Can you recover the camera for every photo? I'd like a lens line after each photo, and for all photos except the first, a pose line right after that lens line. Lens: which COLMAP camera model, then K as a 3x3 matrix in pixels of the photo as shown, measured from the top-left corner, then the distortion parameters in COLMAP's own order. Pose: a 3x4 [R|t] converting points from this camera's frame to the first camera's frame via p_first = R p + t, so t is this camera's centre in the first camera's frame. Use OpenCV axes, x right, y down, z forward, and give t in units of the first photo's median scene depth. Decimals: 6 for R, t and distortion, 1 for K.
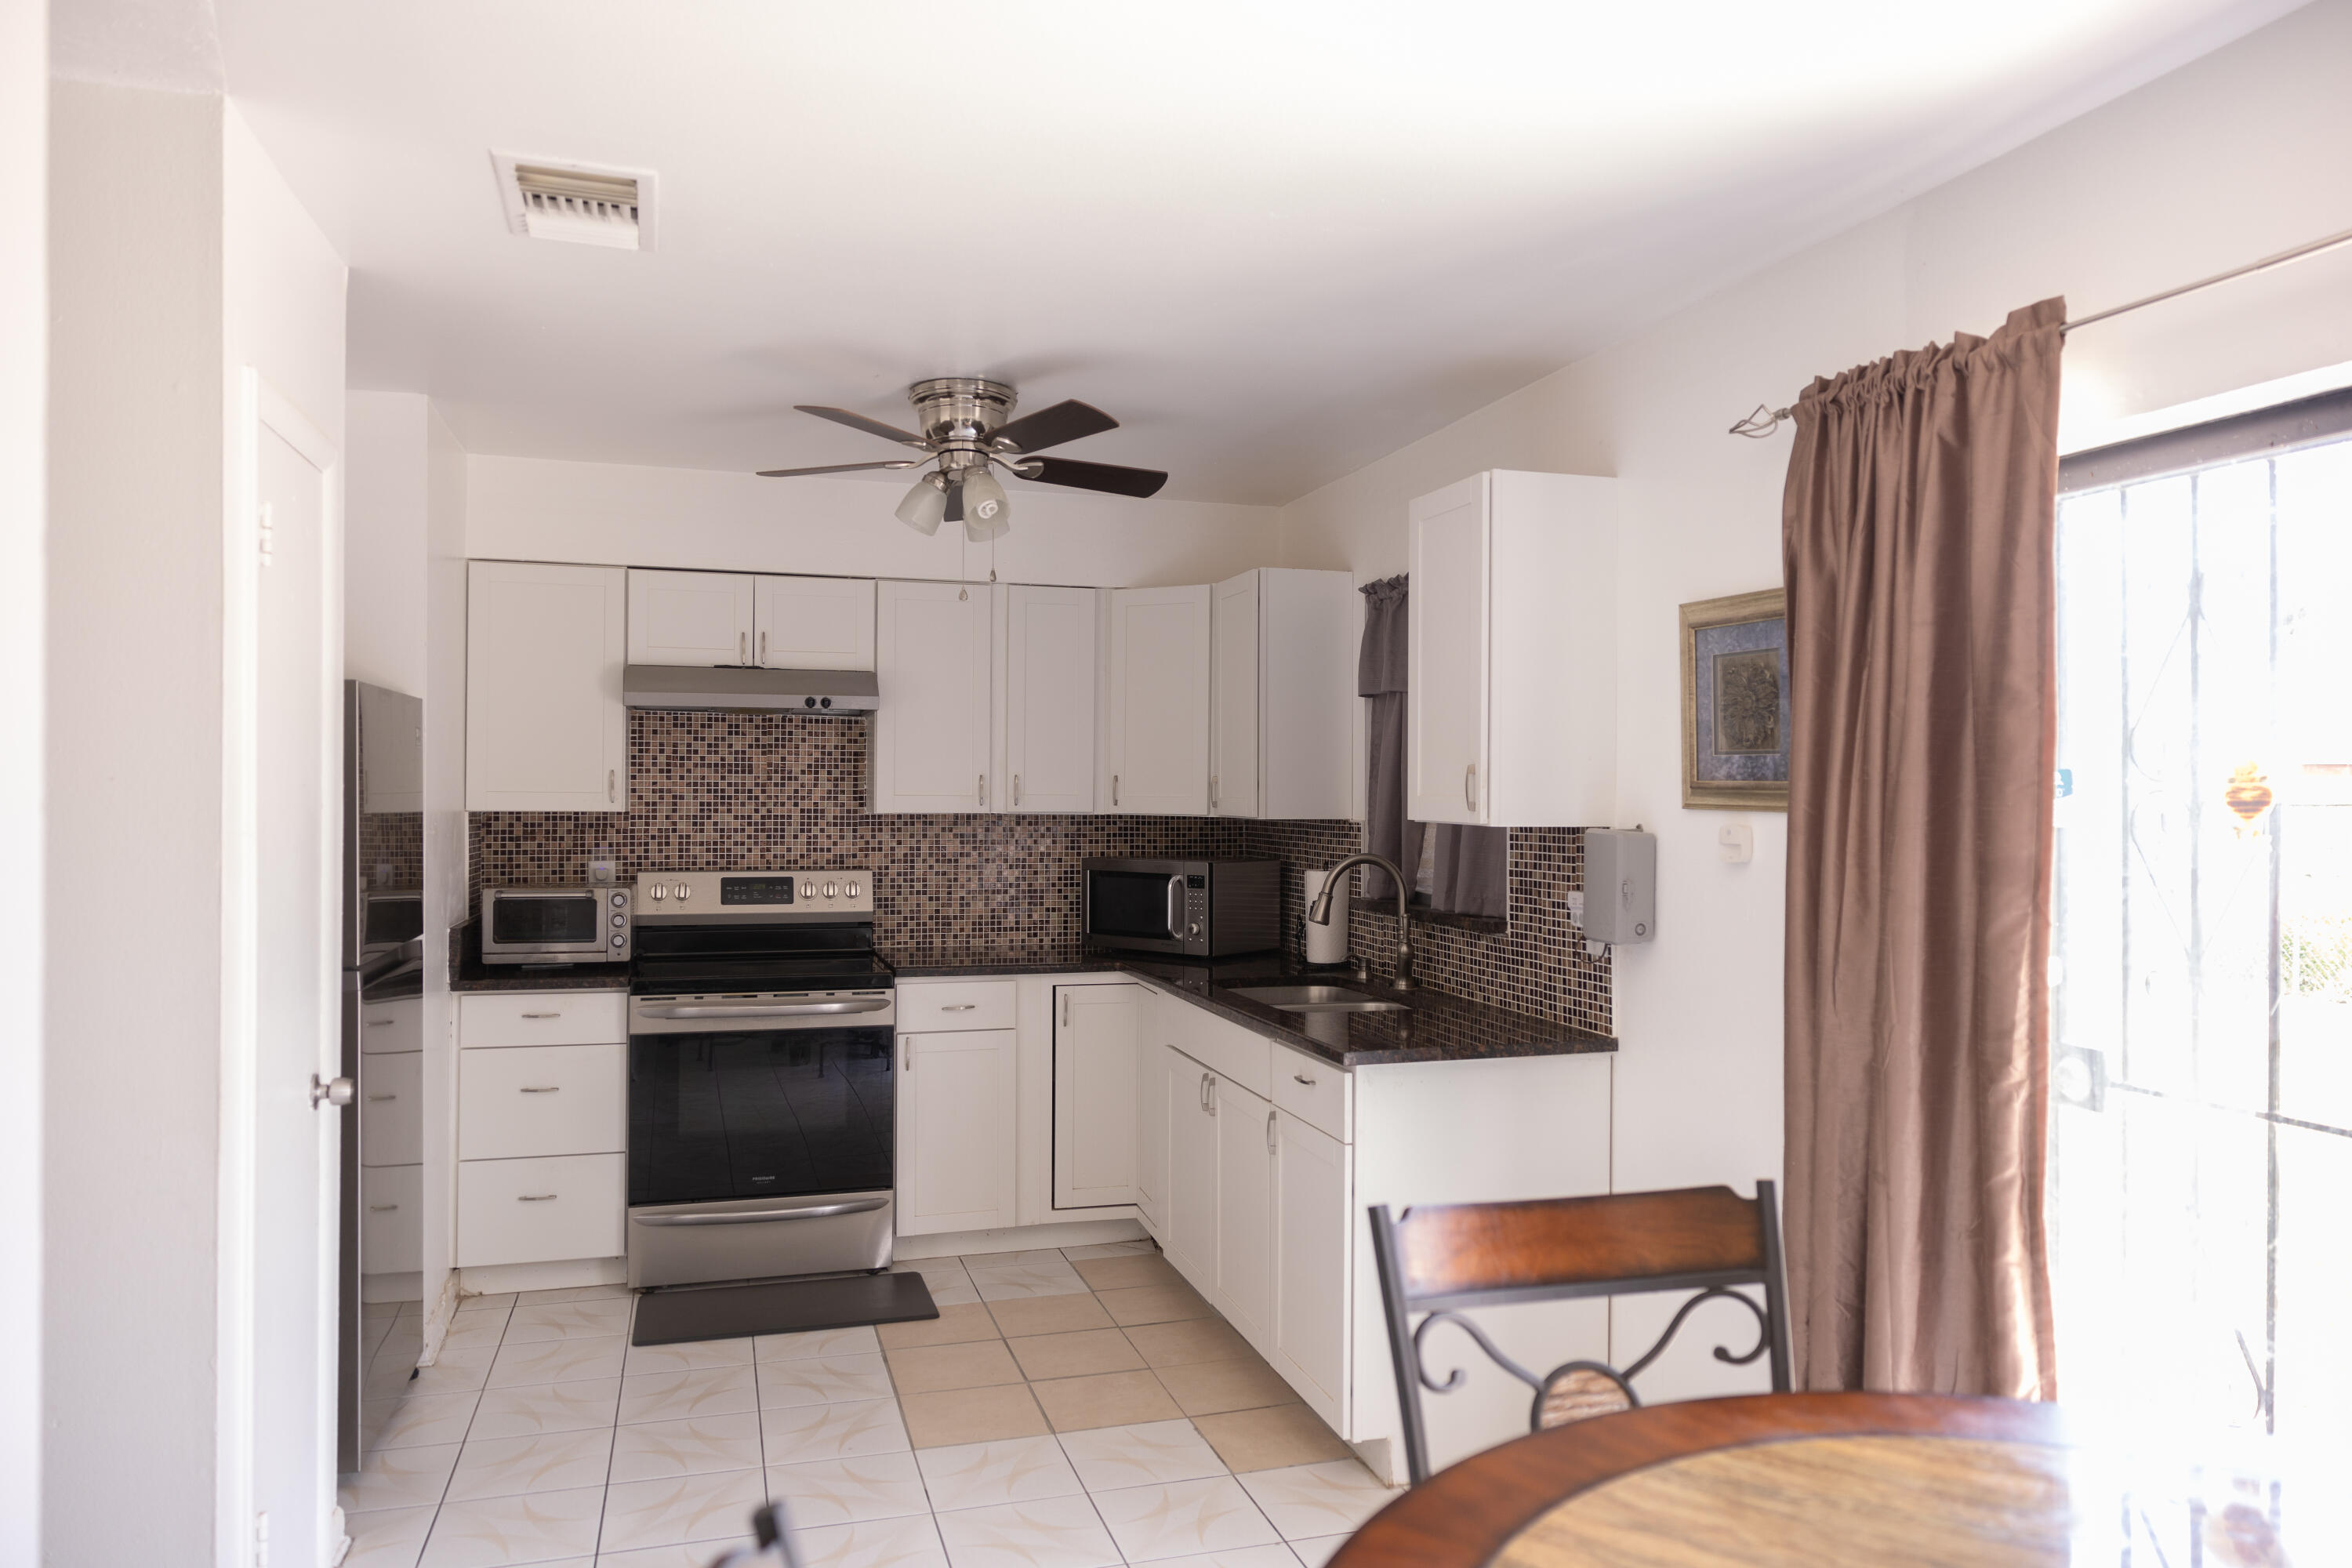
lens RADIAL K [[1593.9, 0, 1173.1], [0, 1593.9, 788.5], [0, 0, 1]] dist [0.005512, -0.000720]
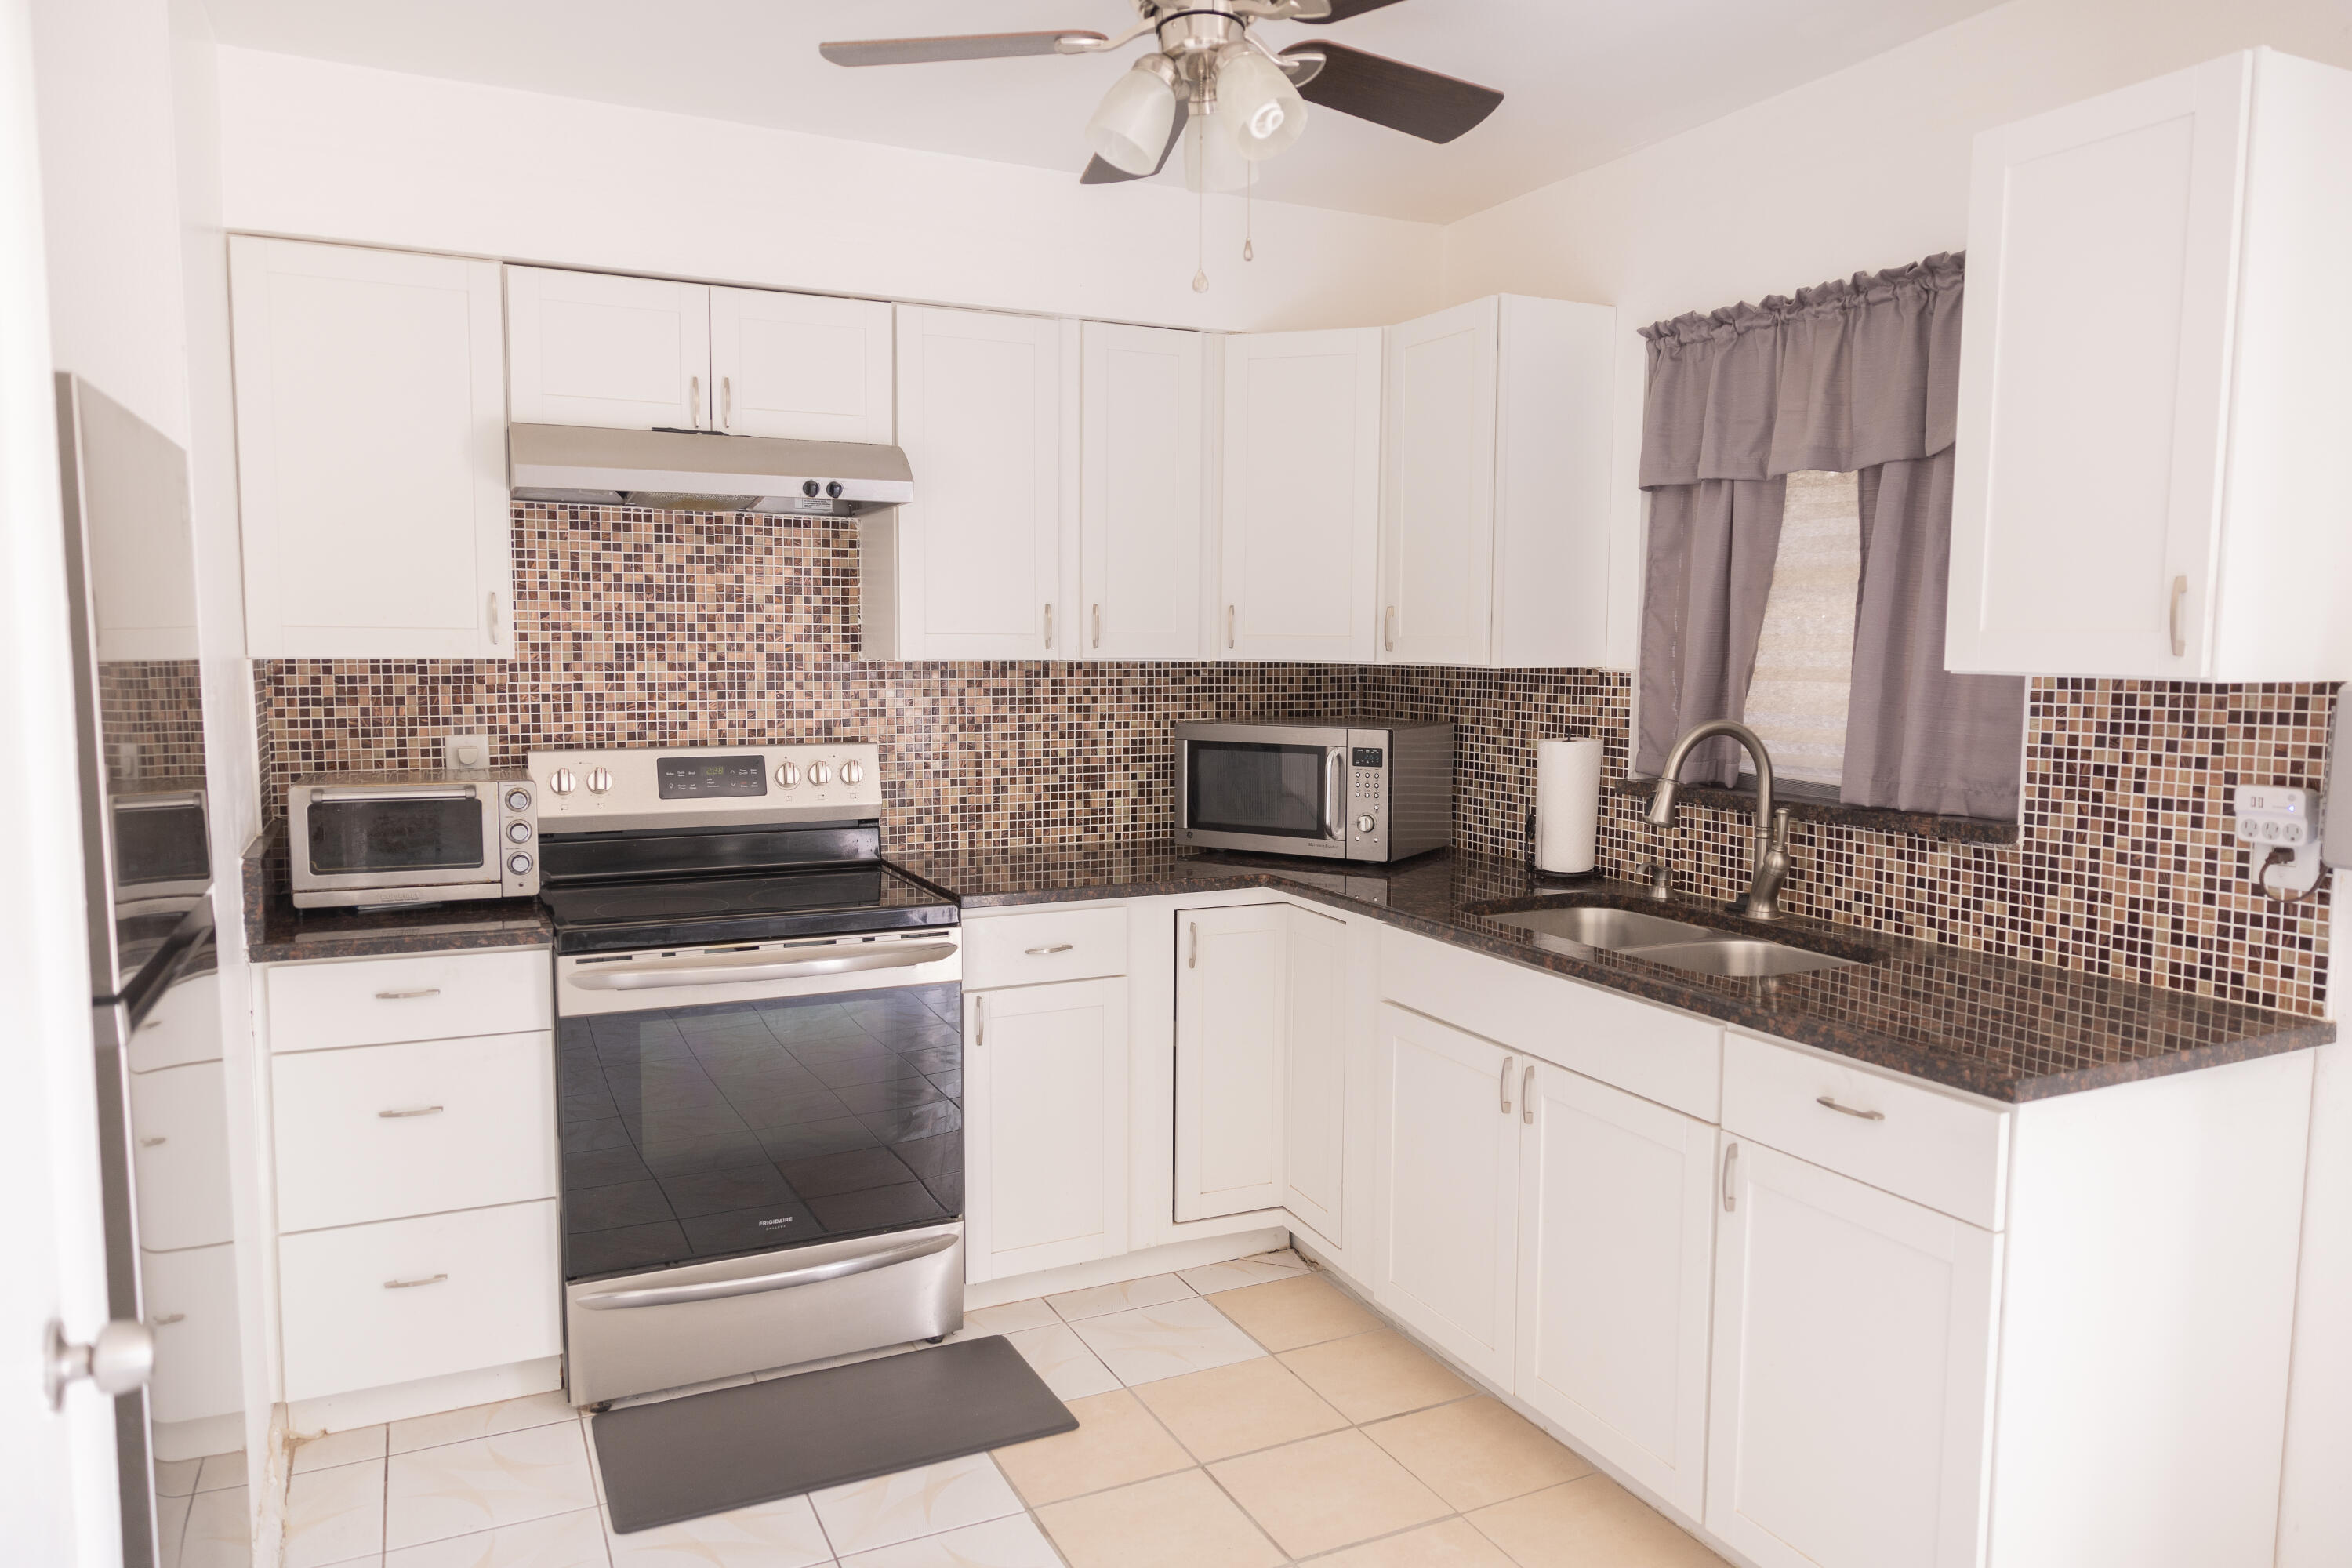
lens RADIAL K [[1593.9, 0, 1181.4], [0, 1593.9, 785.2], [0, 0, 1]] dist [0.005512, -0.000720]
pose [[0.987020, -0.015249, 0.159874, -0.188218], [-0.000174, 0.995379, 0.096019, 0.003630], [-0.160600, -0.094801, 0.982456, 0.337292]]
